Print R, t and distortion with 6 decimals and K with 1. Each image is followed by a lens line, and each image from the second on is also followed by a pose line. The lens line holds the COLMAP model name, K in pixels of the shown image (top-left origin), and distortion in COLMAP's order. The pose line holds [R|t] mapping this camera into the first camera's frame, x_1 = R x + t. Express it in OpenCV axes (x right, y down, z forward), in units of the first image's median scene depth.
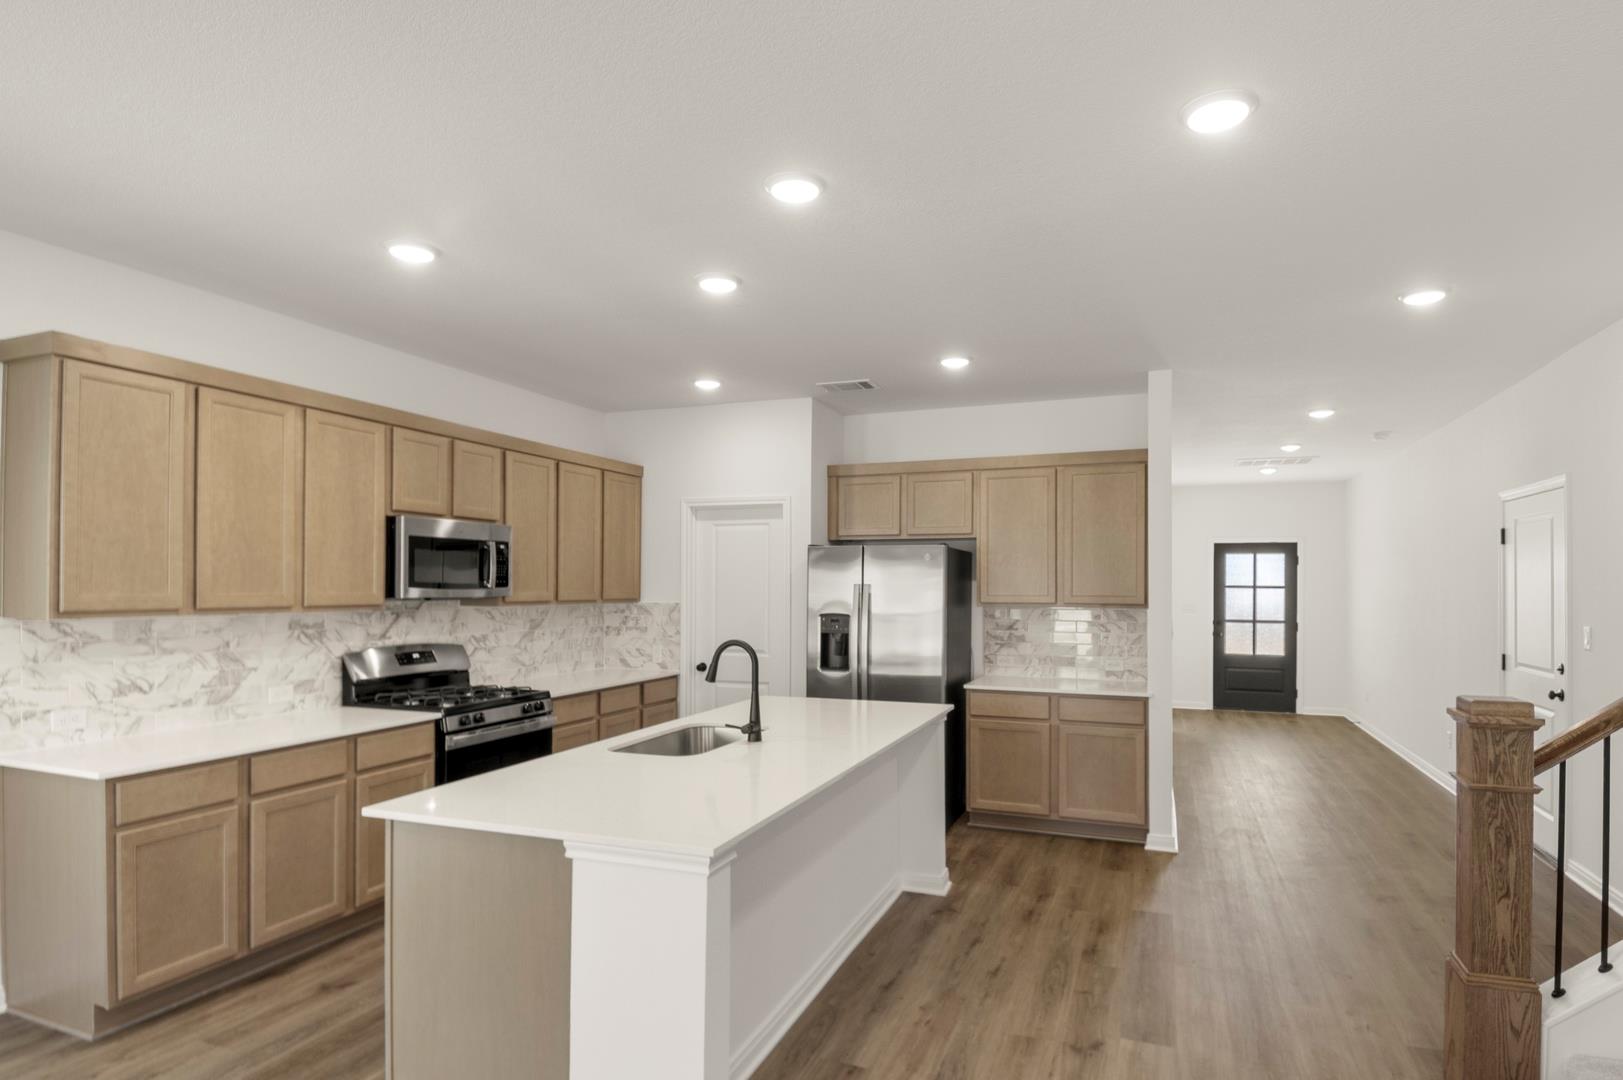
lens RADIAL K [[865.5, 0, 840.8], [0, 865.5, 576.8], [0, 0, 1]] dist [0.021168, -0.035343]
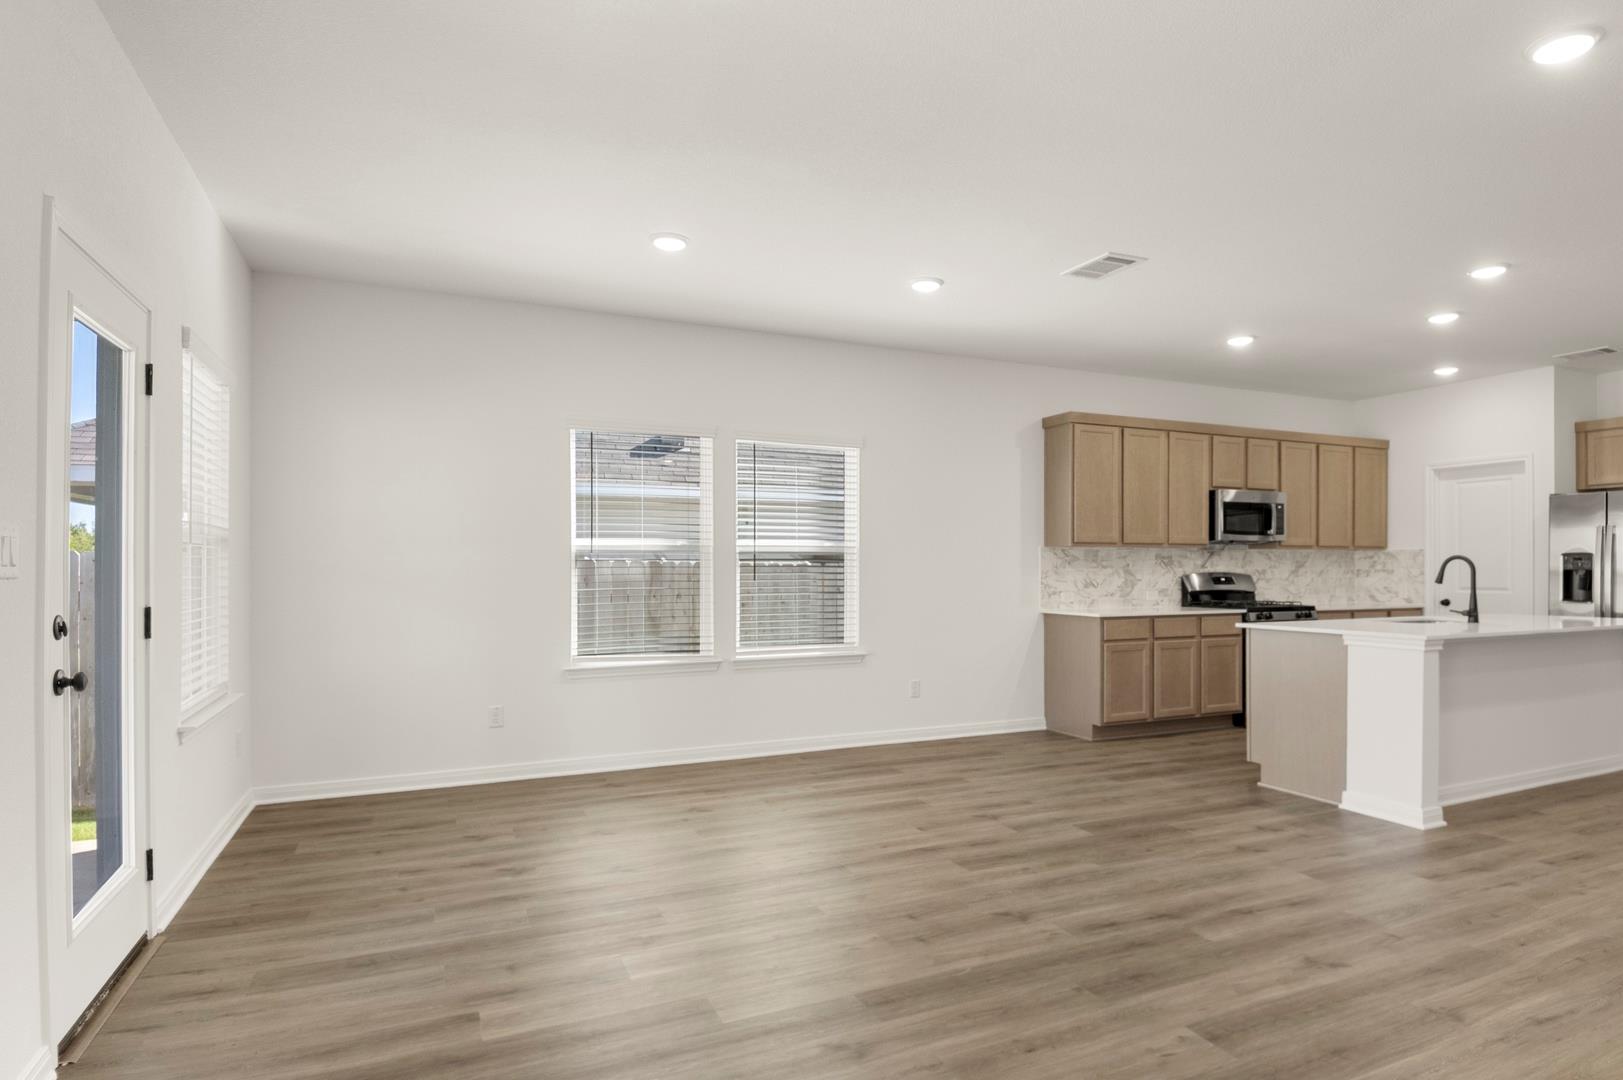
lens RADIAL K [[865.5, 0, 841.0], [0, 865.5, 571.0], [0, 0, 1]] dist [0.021168, -0.035343]
pose [[0.703137, -0.002308, -0.711050, 0.152956], [0.010600, 0.999918, 0.007236, 0.062041], [0.710975, -0.012625, 0.703104, -0.643770]]
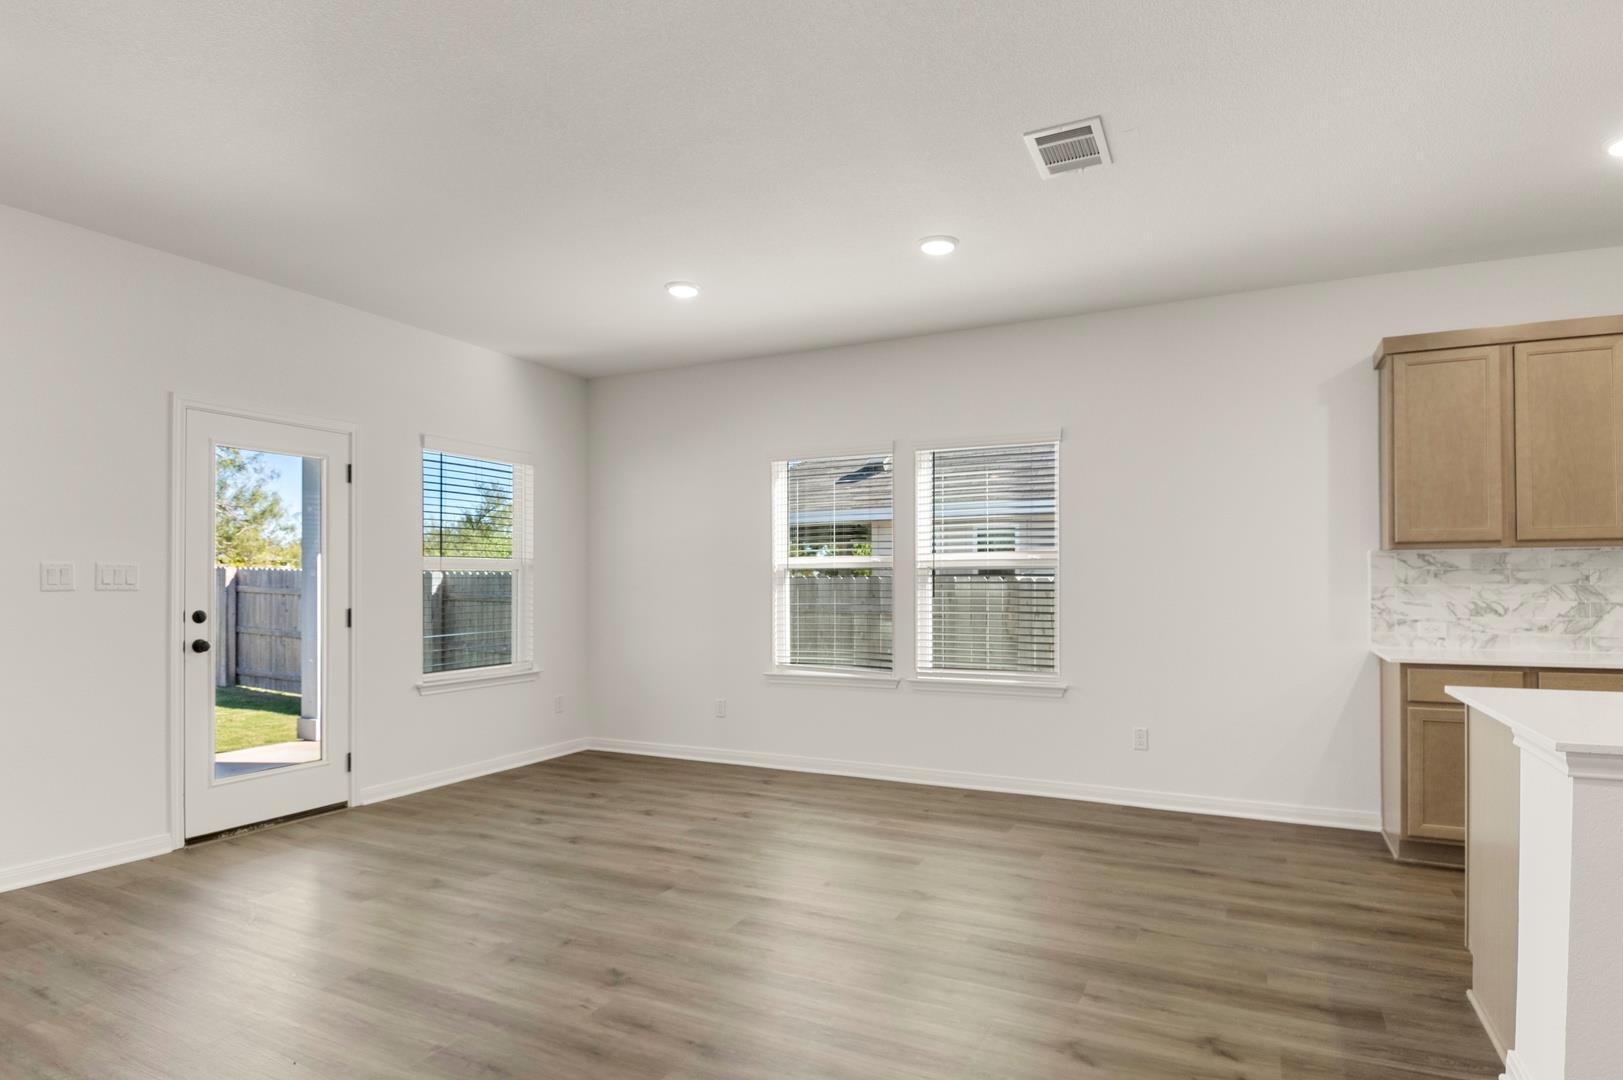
lens RADIAL K [[865.5, 0, 829.7], [0, 865.5, 579.8], [0, 0, 1]] dist [0.021168, -0.035343]
pose [[-0.097101, -0.010621, -0.995218, 0.369815], [0.010485, 0.999877, -0.011694, 0.072889], [0.995219, -0.011571, -0.096978, 0.166560]]
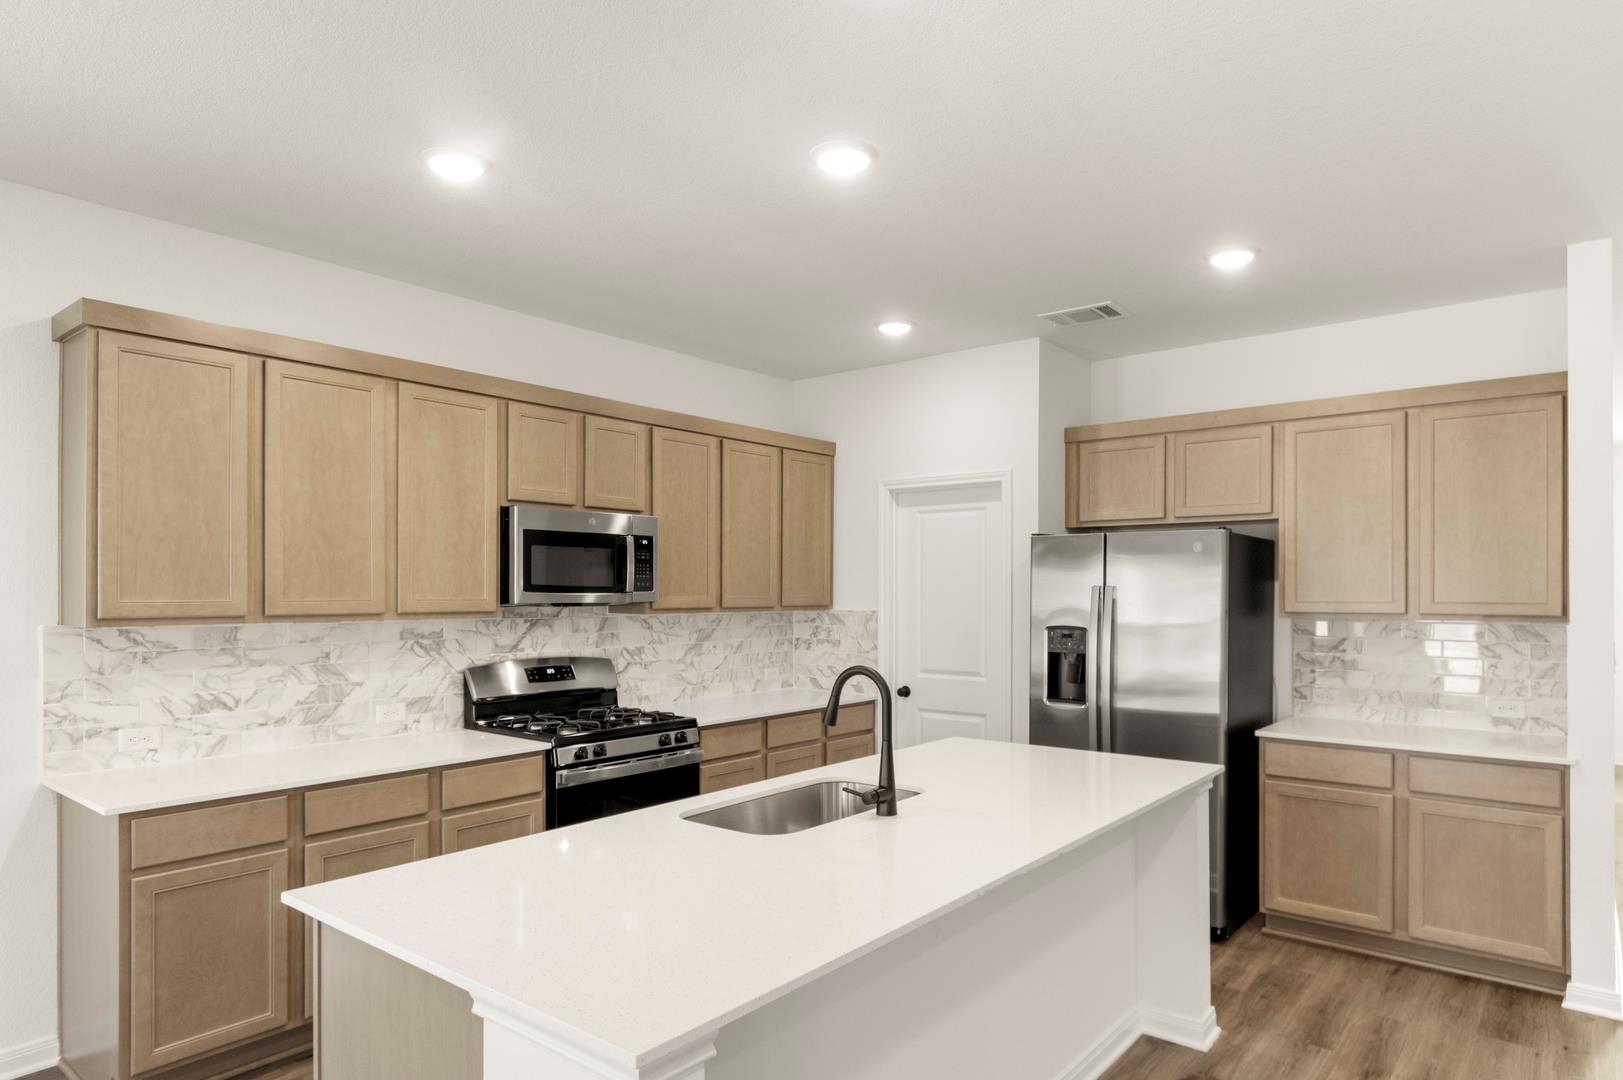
lens RADIAL K [[949.8, 0, 837.4], [0, 949.8, 588.7], [0, 0, 1]] dist [-0.004535, -0.001798]
pose [[0.949954, -0.002400, -0.312380, 0.077126], [0.004913, 0.999962, 0.007257, 0.004653], [0.312351, -0.008429, 0.949930, 0.216984]]
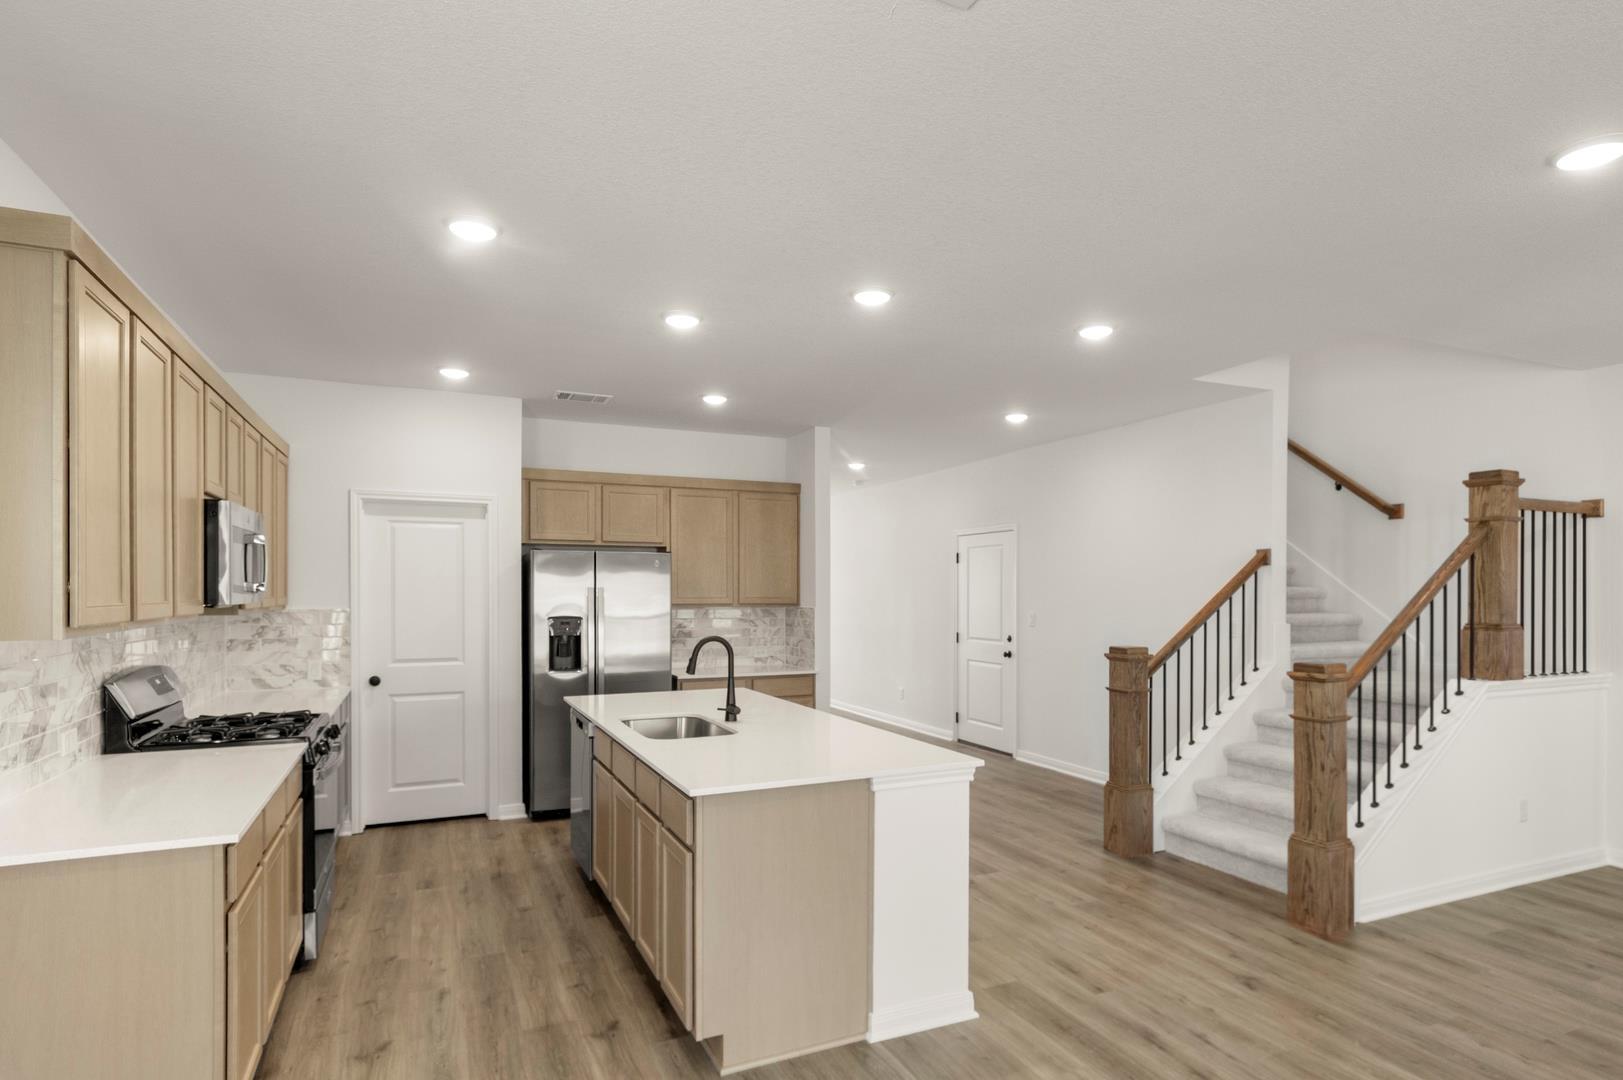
lens RADIAL K [[872.3, 0, 839.2], [0, 872.3, 598.7], [0, 0, 1]] dist [0.009889, -0.000594]
pose [[0.705338, -0.007549, 0.708831, -0.656469], [-0.007125, 0.999817, 0.017738, 0.001241], [-0.708836, -0.017561, 0.705155, 0.043251]]
